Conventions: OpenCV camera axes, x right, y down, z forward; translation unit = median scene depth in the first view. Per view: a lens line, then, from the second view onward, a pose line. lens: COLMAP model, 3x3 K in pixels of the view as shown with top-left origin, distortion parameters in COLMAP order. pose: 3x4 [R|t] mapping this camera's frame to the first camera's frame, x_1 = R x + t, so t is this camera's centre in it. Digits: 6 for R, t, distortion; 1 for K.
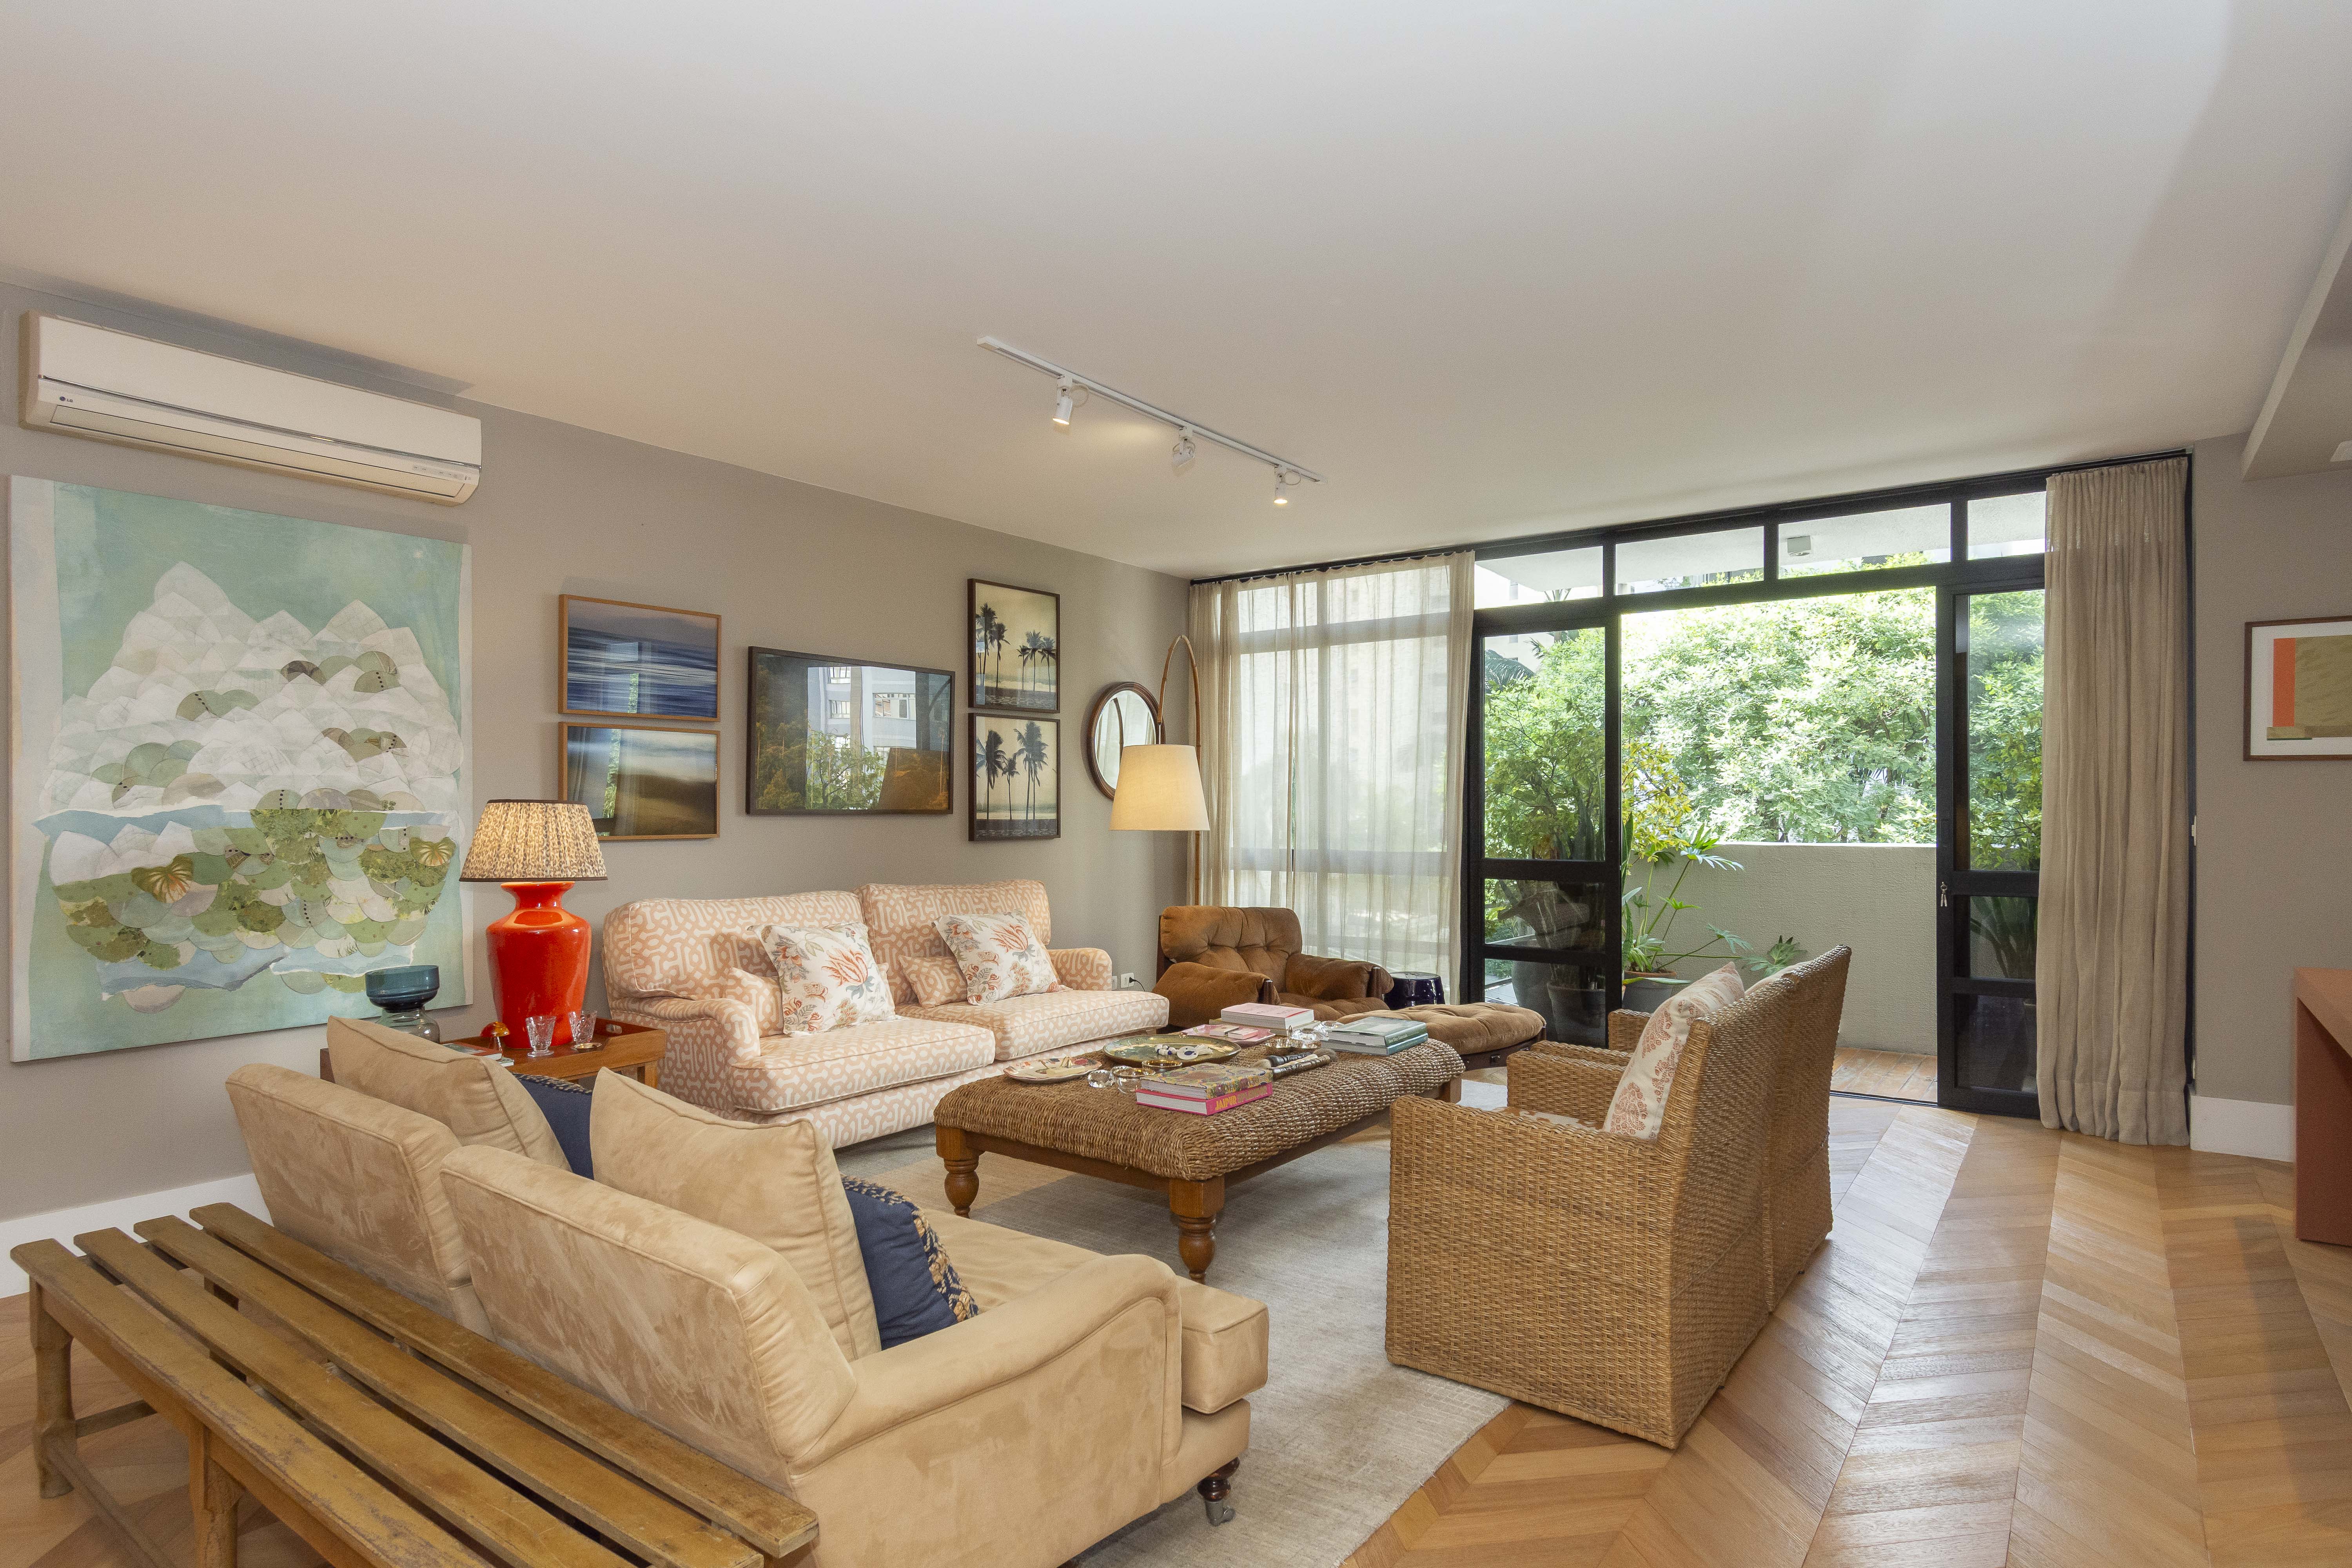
lens RADIAL K [[1258.8, 0, 1189.5], [0, 1258.8, 780.4], [0, 0, 1]] dist [0.005206, -0.008803]
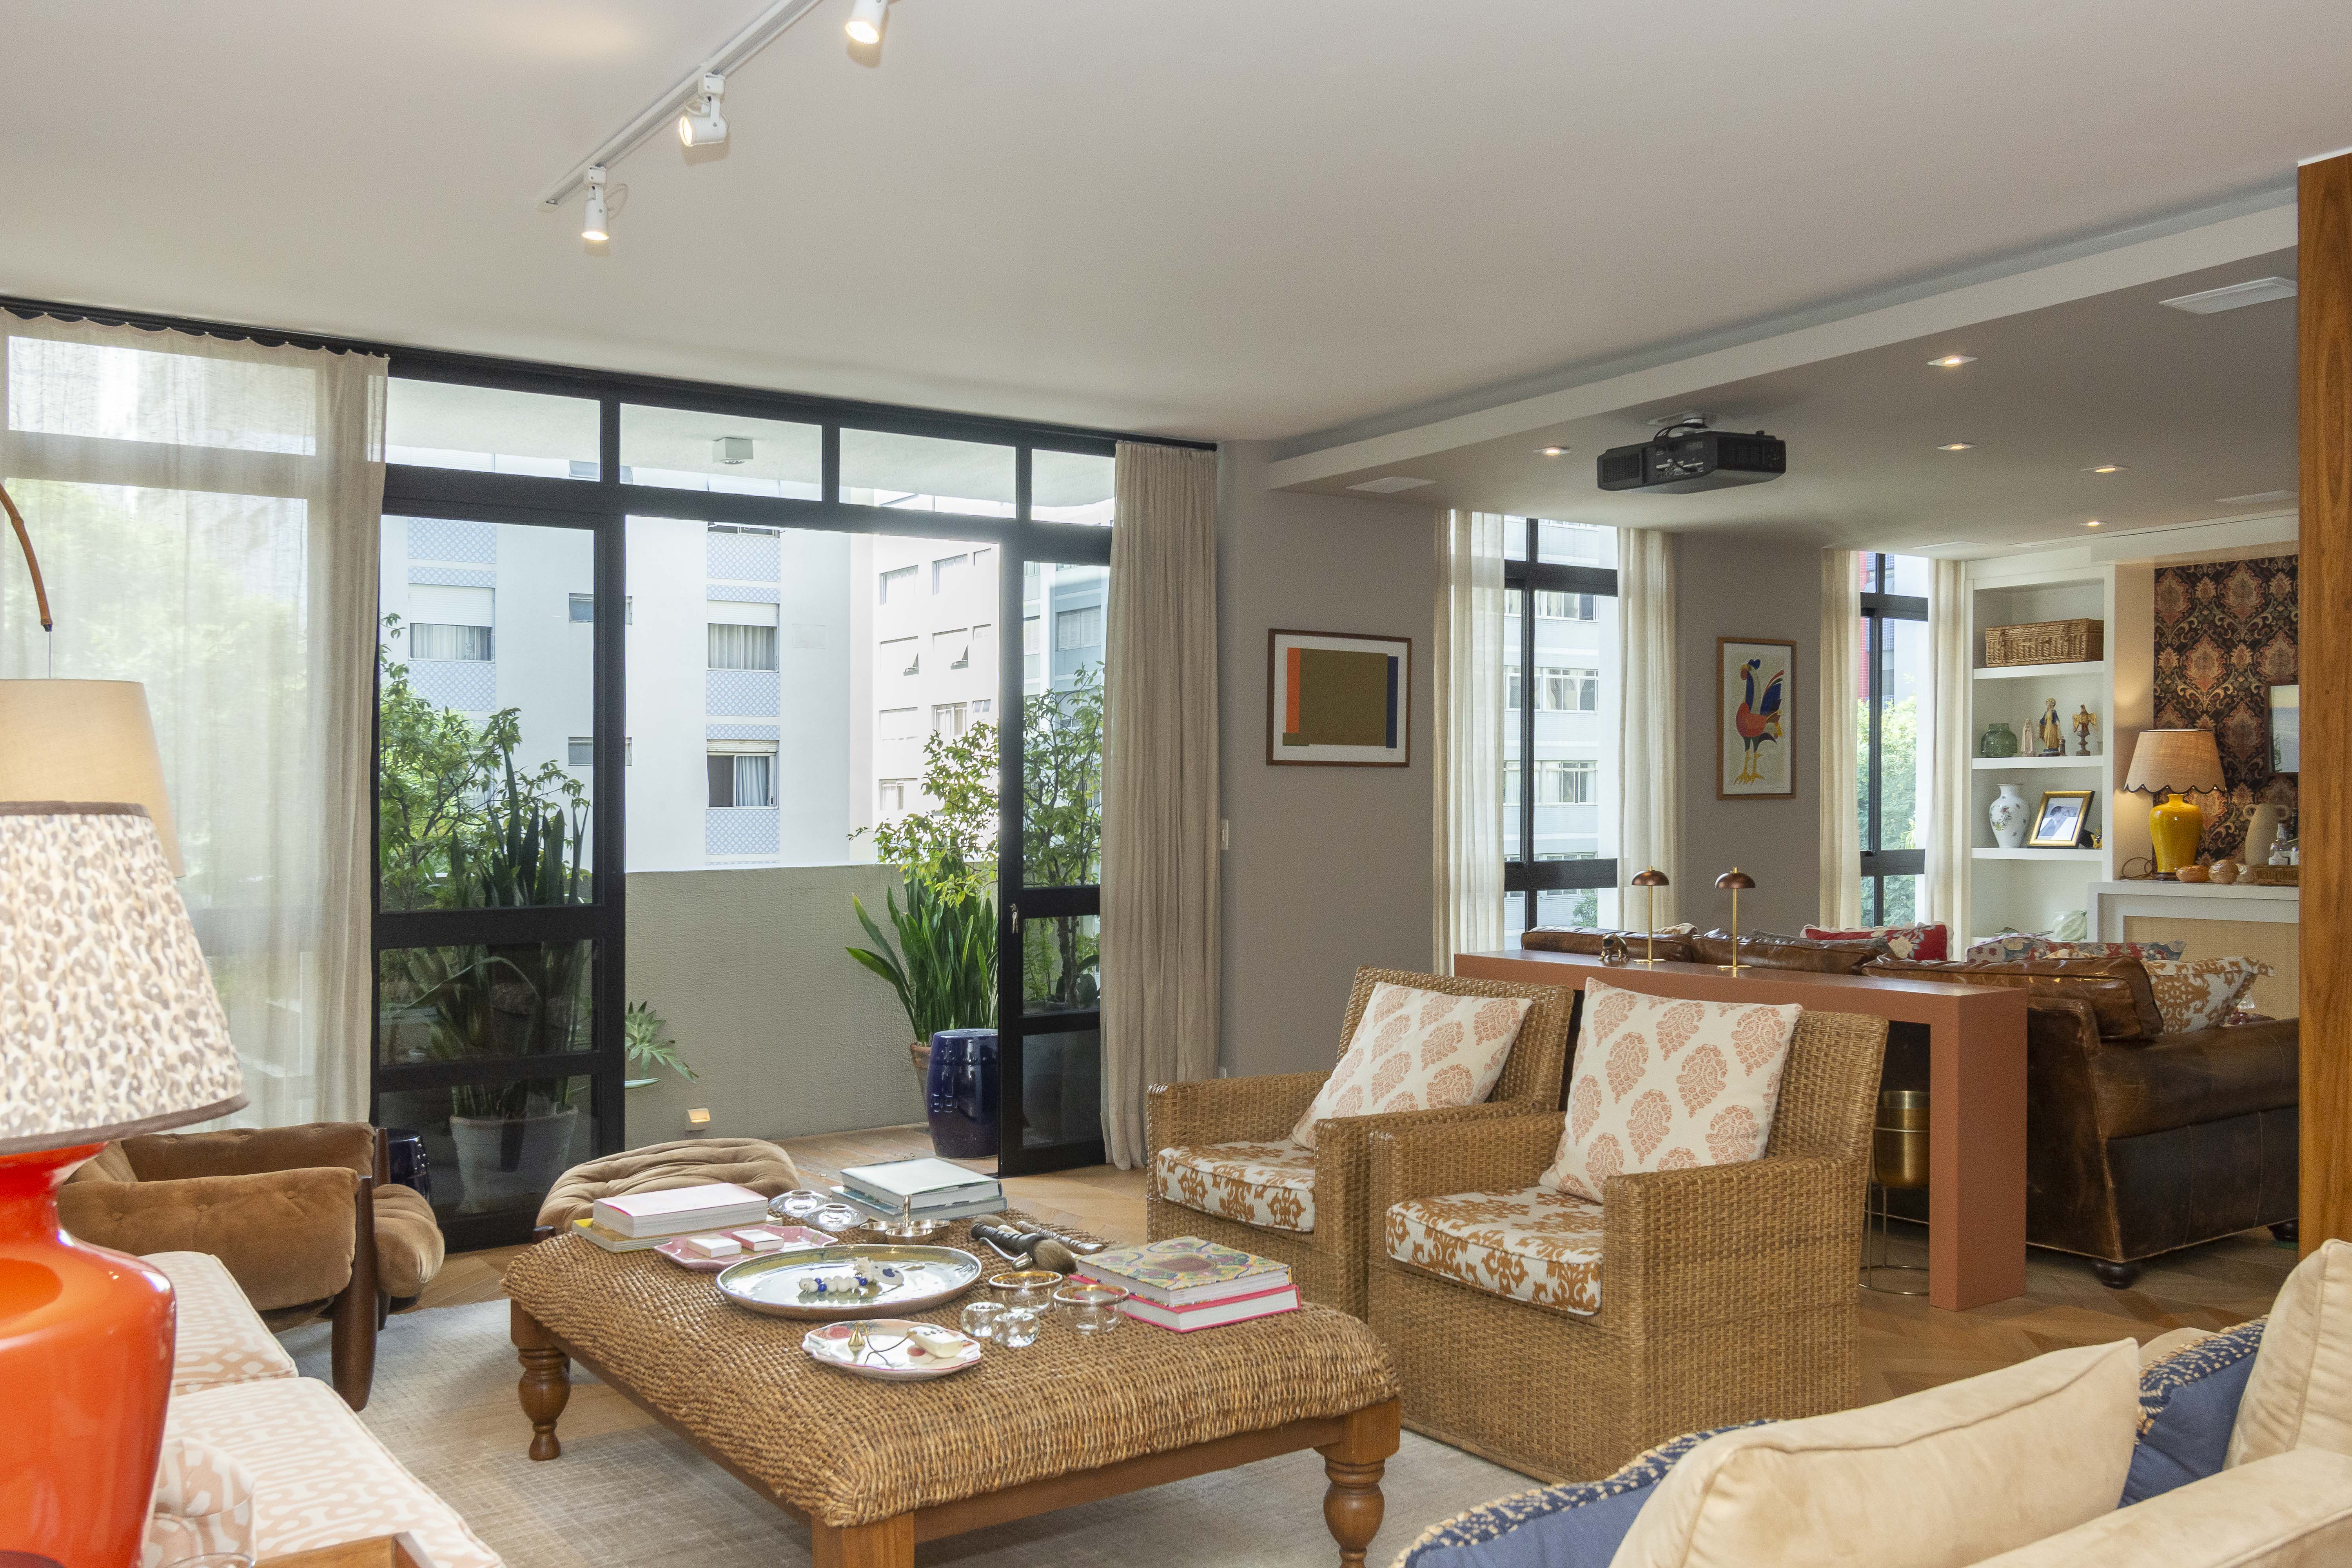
lens RADIAL K [[1954.6, 0, 1195.9], [0, 1954.6, 793.8], [0, 0, 1]] dist [-0.003868, -0.007919]
pose [[0.320441, 0.004284, 0.947259, -0.515789], [-0.009723, 0.999952, -0.001233, 0.007785], [-0.947219, -0.008815, 0.320467, 0.423304]]
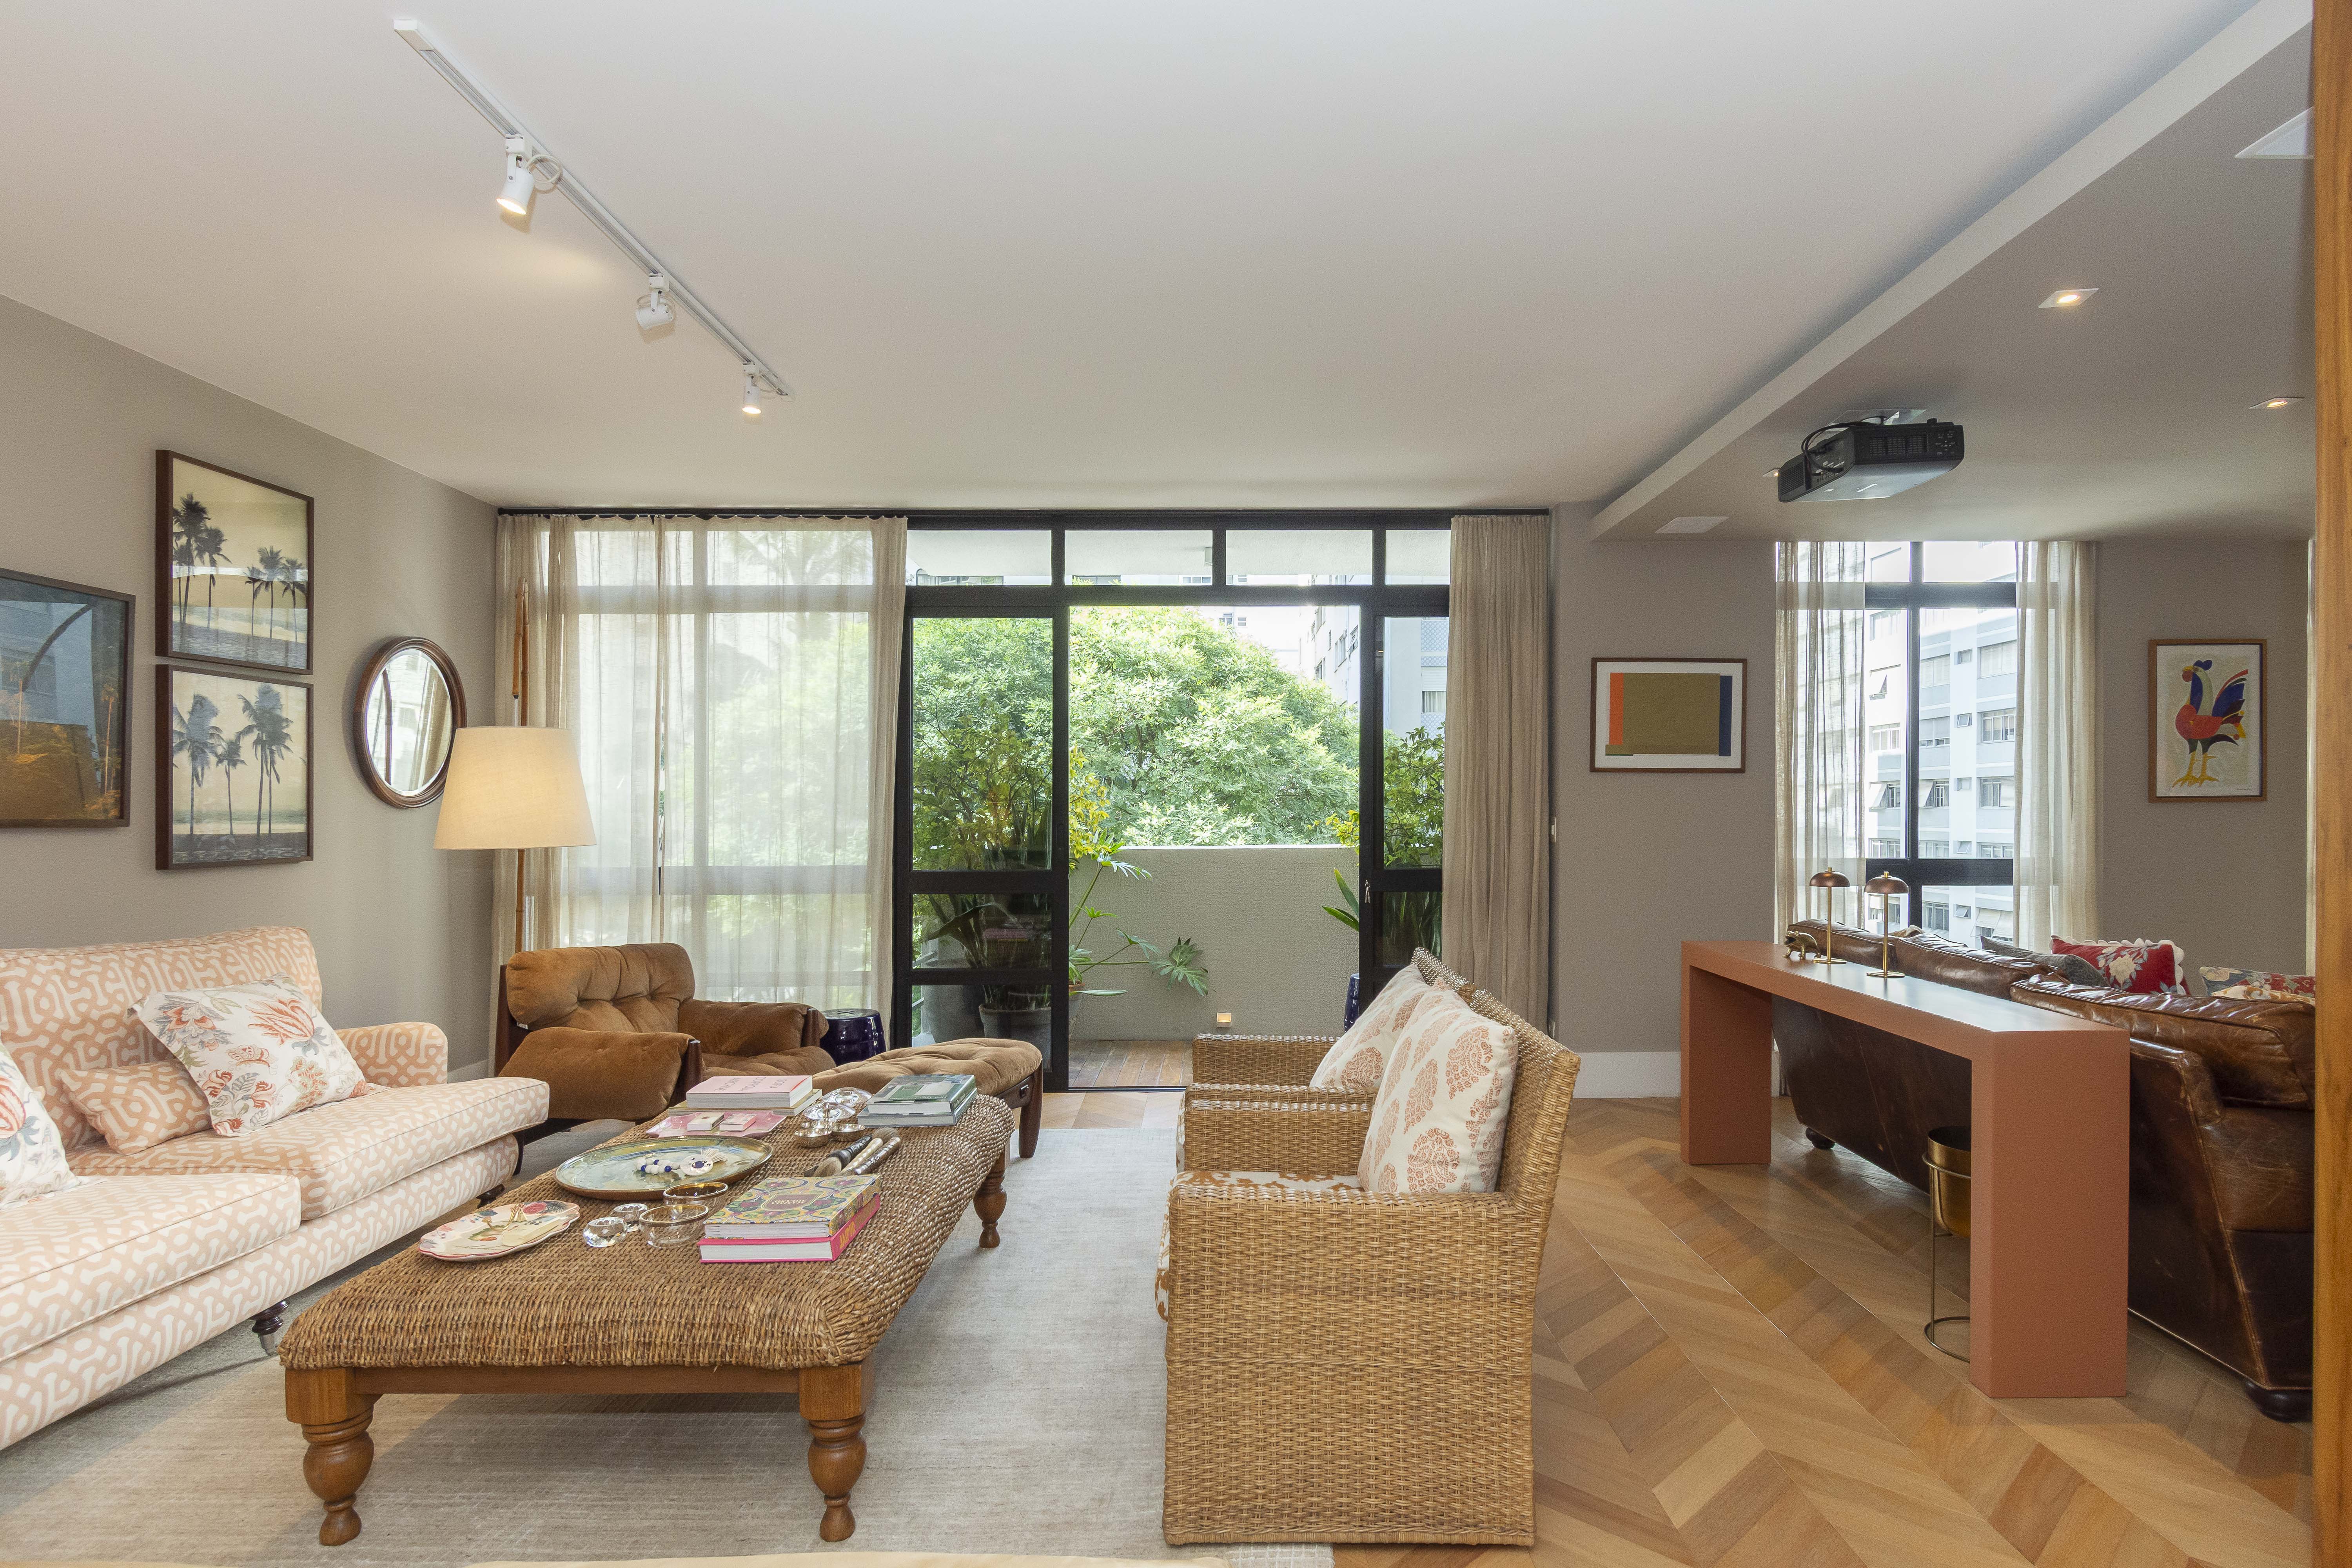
lens RADIAL K [[1258.8, 0, 1211.2], [0, 1258.8, 793.2], [0, 0, 1]] dist [0.005206, -0.008803]
pose [[0.796481, 0.005691, 0.604636, -0.143299], [-0.008954, 0.999957, 0.002382, 0.004237], [-0.604597, -0.007311, 0.796498, 0.196026]]
